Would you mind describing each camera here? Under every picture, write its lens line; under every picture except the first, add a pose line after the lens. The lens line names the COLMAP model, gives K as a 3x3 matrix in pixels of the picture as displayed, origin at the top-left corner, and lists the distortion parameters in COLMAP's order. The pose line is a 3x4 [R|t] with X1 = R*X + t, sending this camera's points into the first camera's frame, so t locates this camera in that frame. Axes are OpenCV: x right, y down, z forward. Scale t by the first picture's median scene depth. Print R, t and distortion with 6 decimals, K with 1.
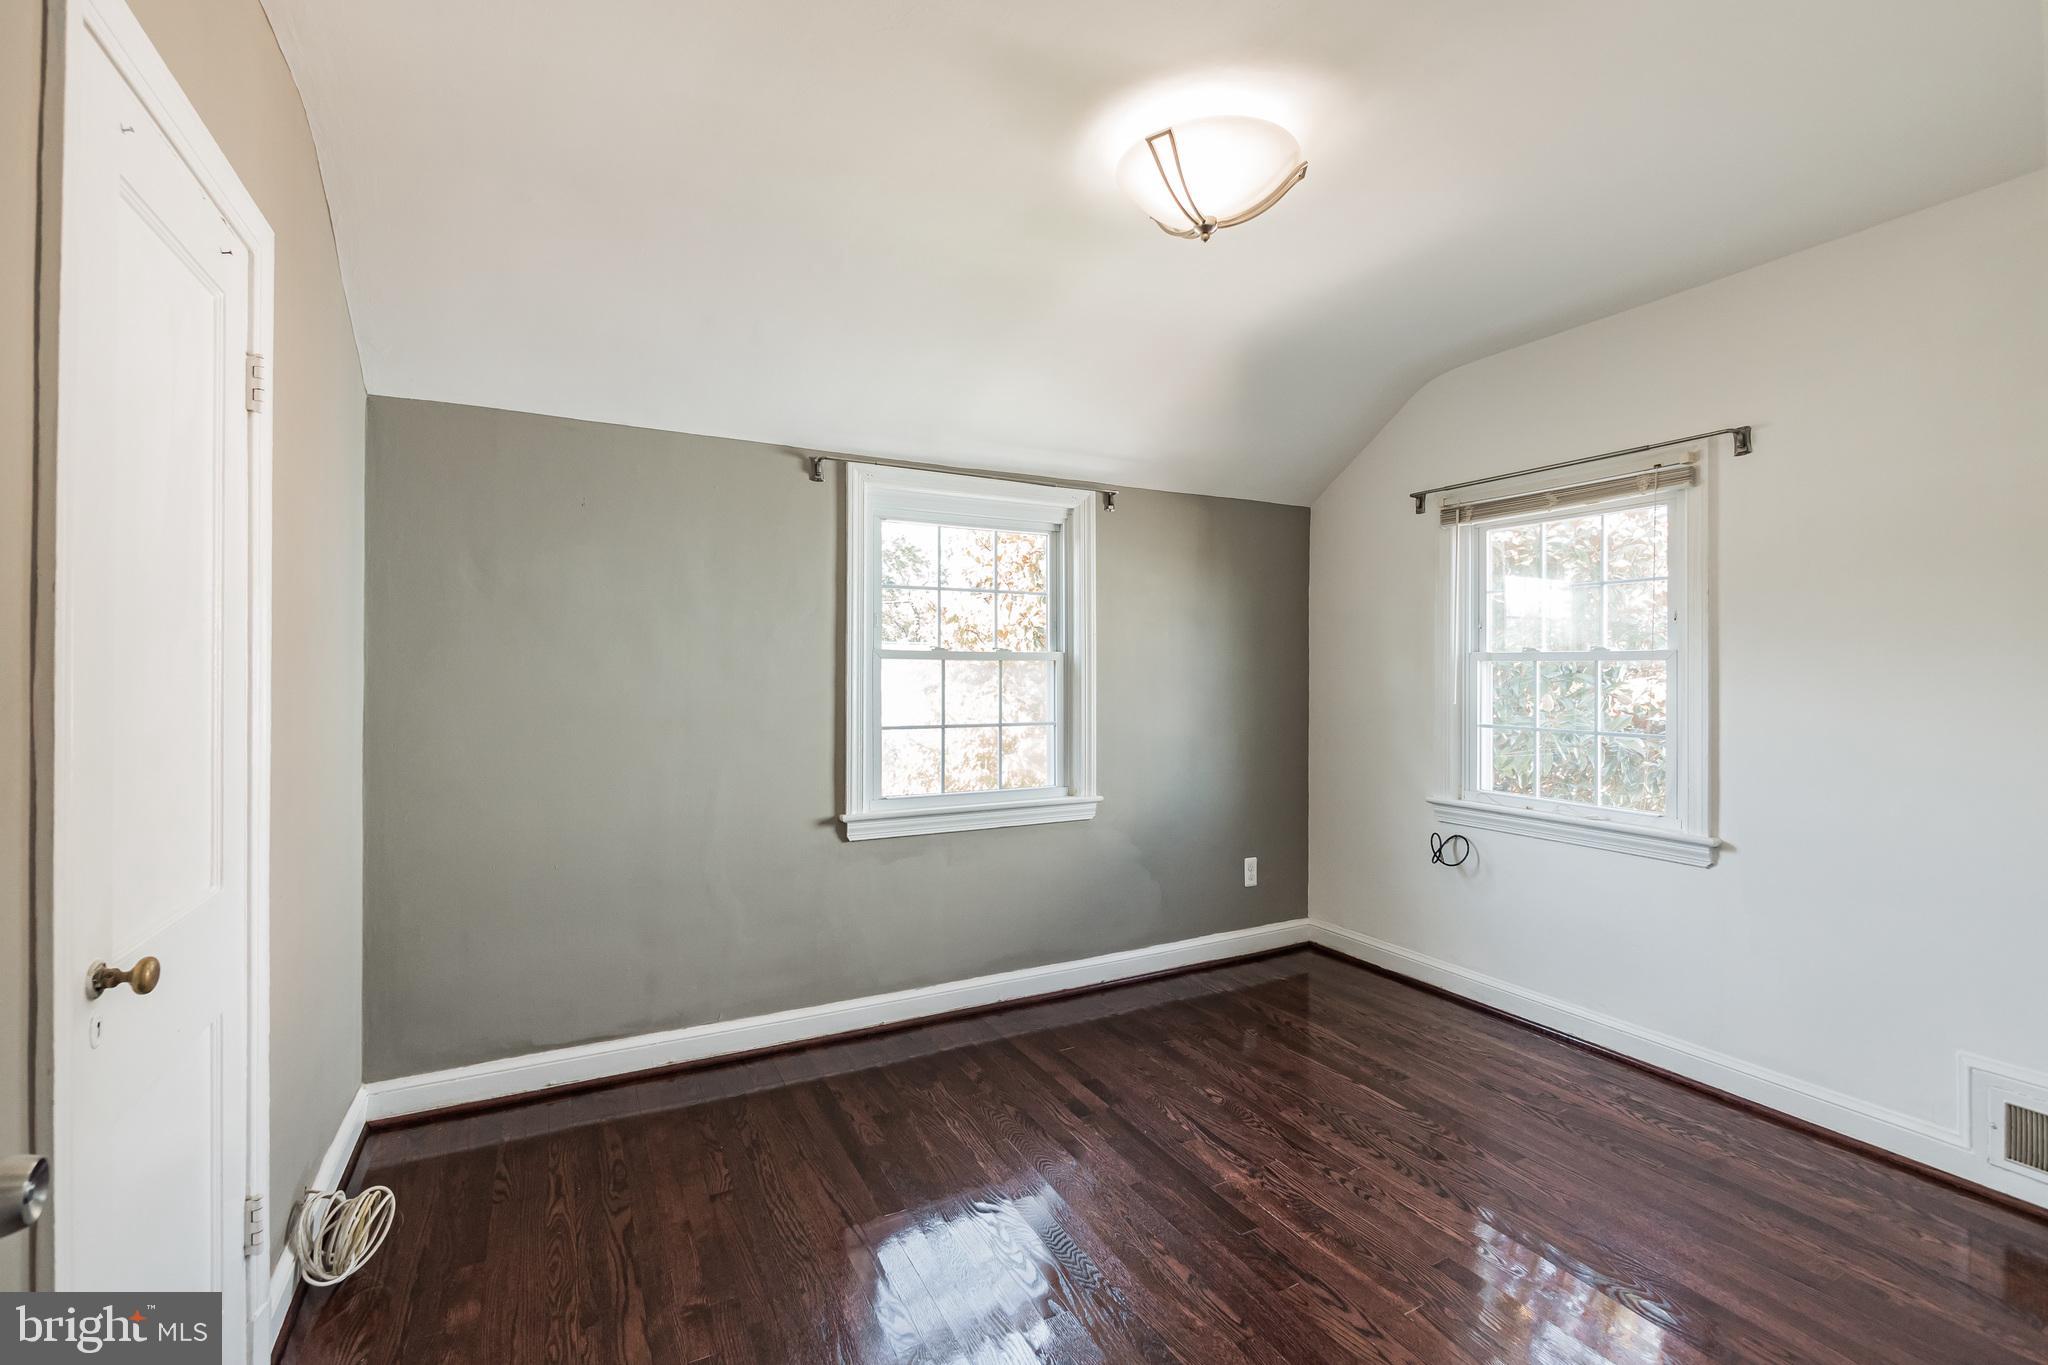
lens RADIAL K [[870.5, 0, 1025.7], [0, 870.5, 644.1], [0, 0, 1]] dist [-0.004075, -0.000505]
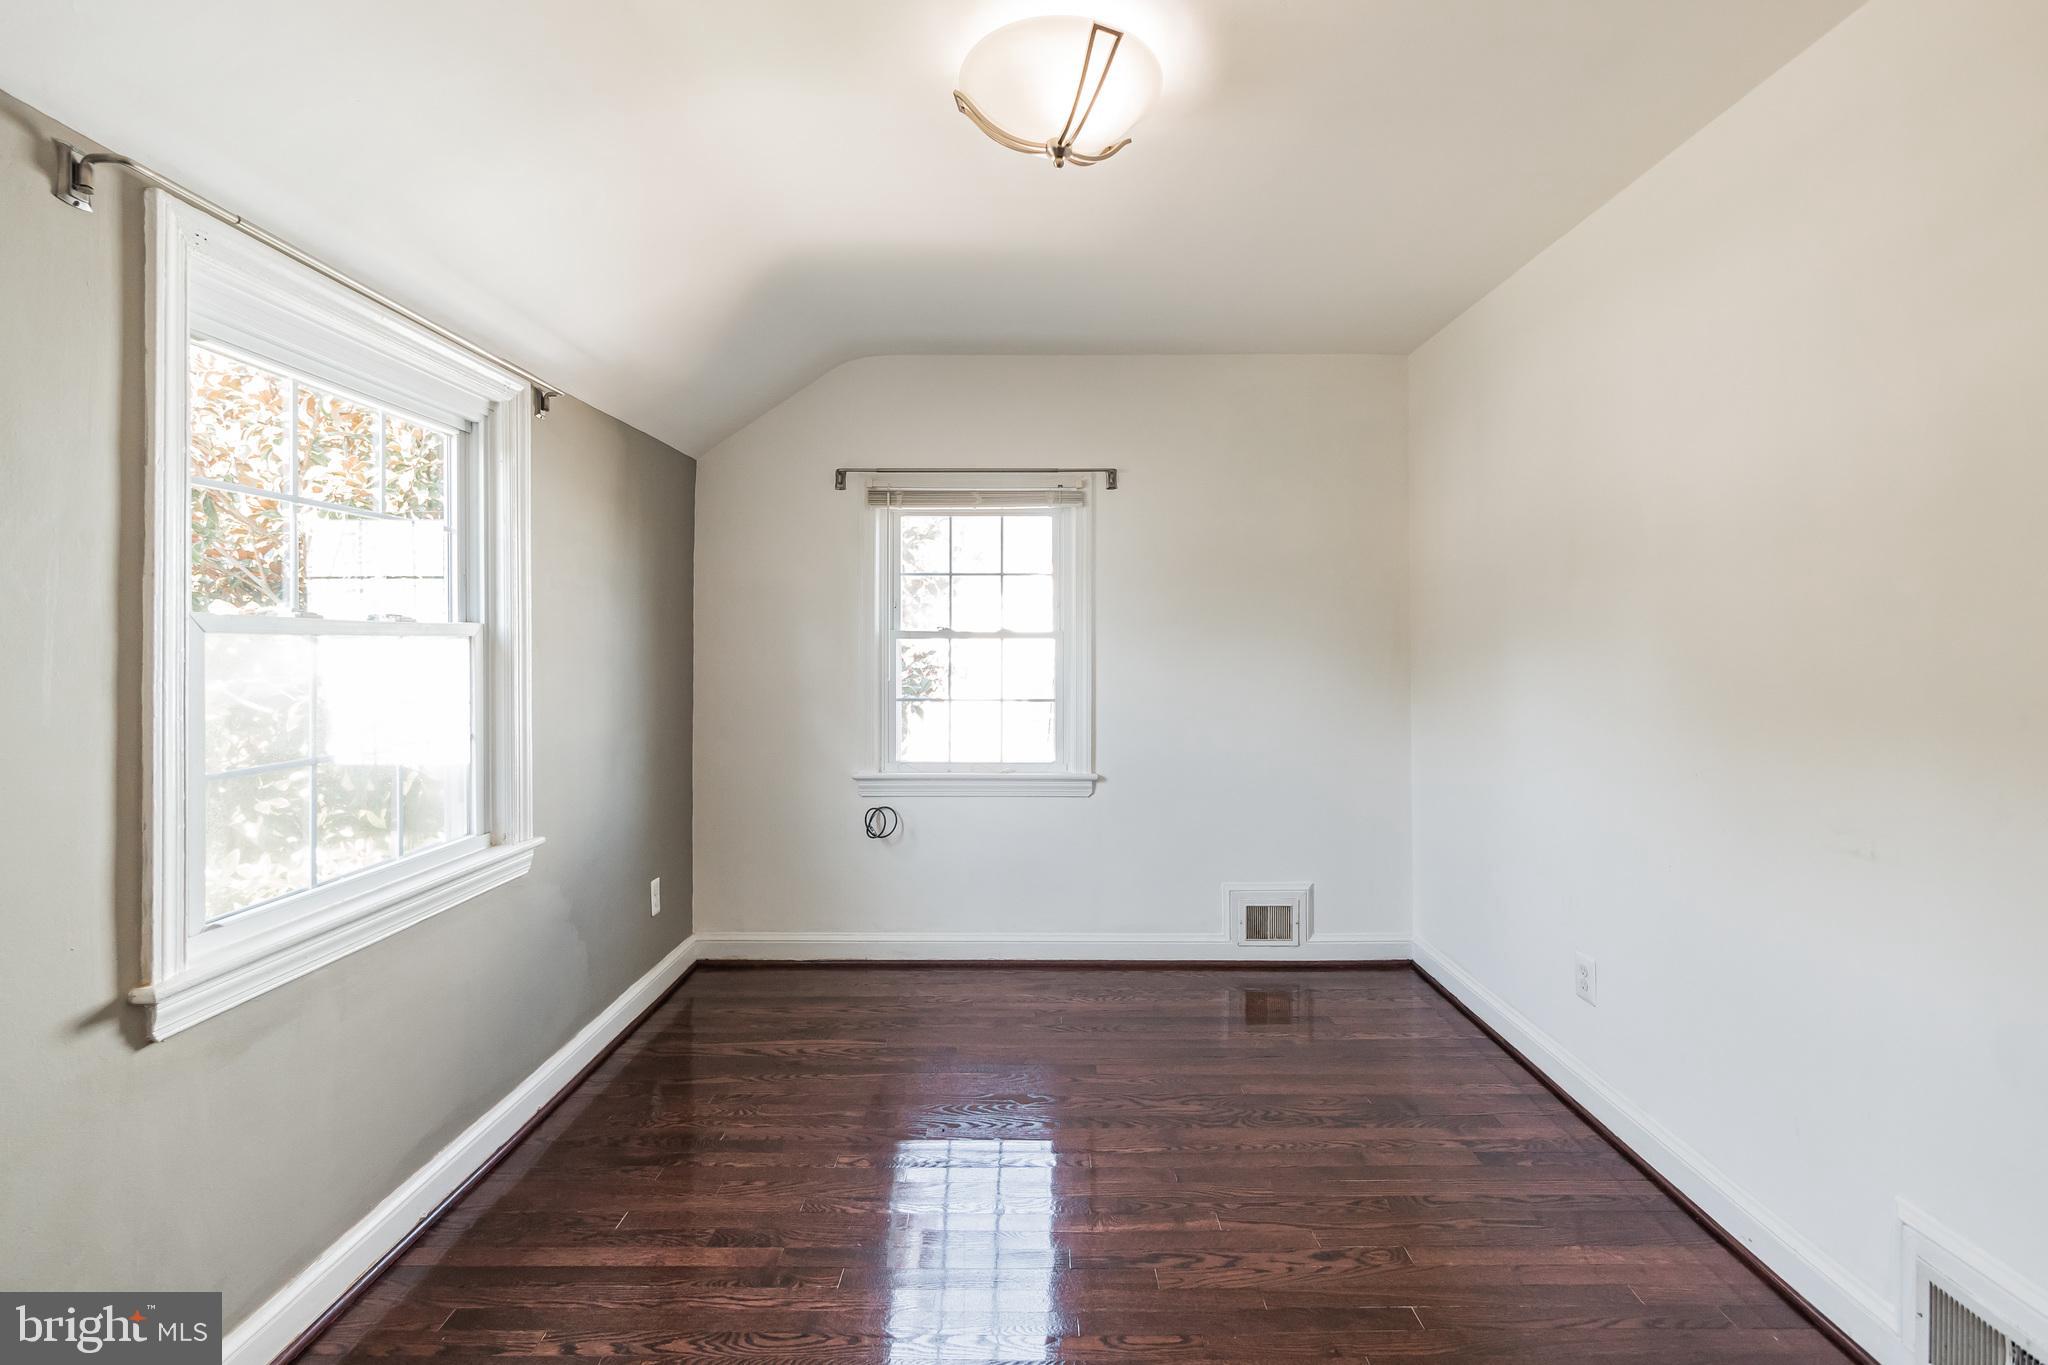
lens RADIAL K [[878.2, 0, 1026.5], [0, 878.2, 624.5], [0, 0, 1]] dist [-0.002752, -0.003476]
pose [[0.470128, 0.016137, 0.882451, -0.378526], [-0.024910, 0.999677, -0.005009, 0.003794], [-0.882247, -0.019627, 0.470378, 0.389651]]
